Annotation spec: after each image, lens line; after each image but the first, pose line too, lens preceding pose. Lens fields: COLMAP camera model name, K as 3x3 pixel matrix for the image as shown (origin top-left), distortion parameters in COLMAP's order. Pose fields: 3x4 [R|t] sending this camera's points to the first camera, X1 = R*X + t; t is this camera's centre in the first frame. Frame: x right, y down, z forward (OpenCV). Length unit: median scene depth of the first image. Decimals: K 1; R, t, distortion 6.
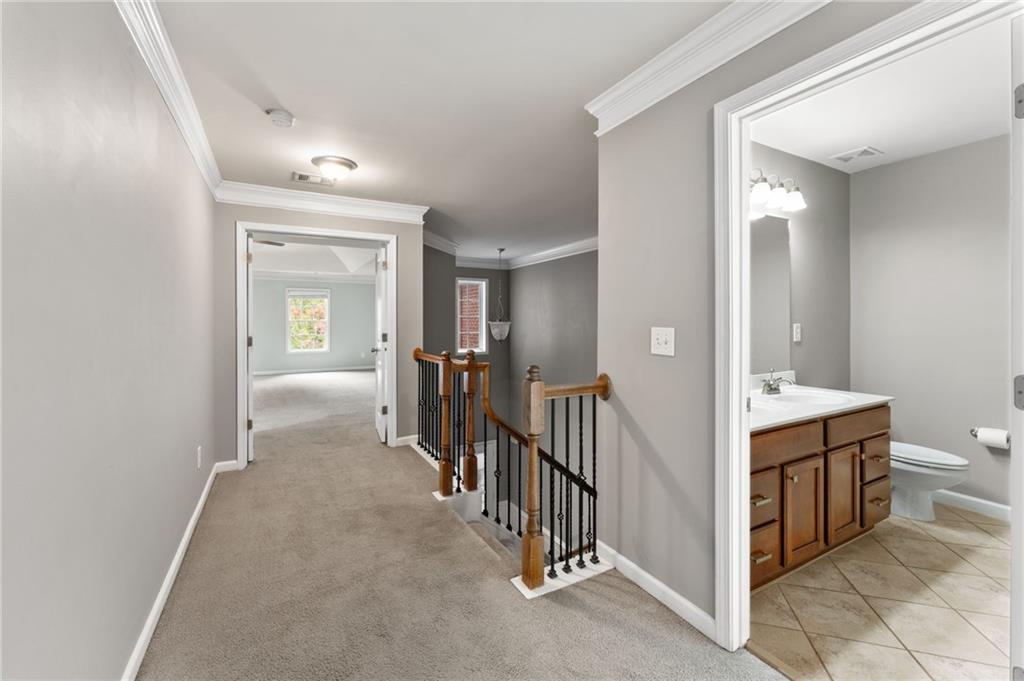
lens RADIAL K [[407.9, 0, 510.4], [0, 407.9, 334.9], [0, 0, 1]] dist [-0.001769, -0.000197]
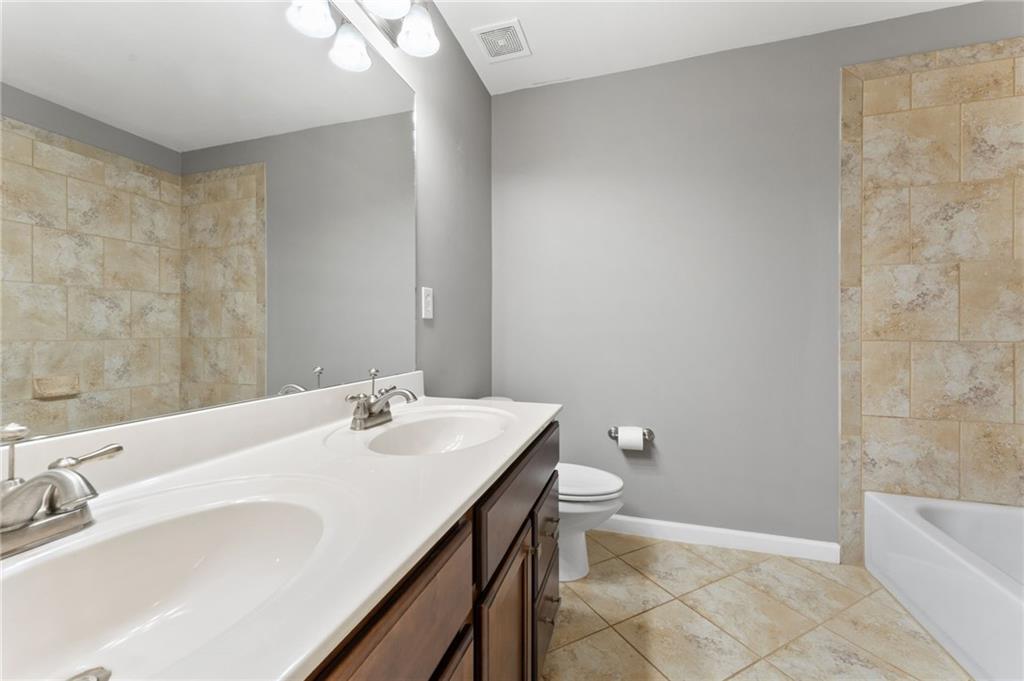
lens RADIAL K [[407.9, 0, 510.4], [0, 407.9, 334.9], [0, 0, 1]] dist [-0.001769, -0.000197]
pose [[0.710627, 0.004130, 0.703557, 0.433882], [0.002198, 0.999965, -0.008090, 0.049623], [-0.703566, 0.007296, 0.710593, 0.577431]]
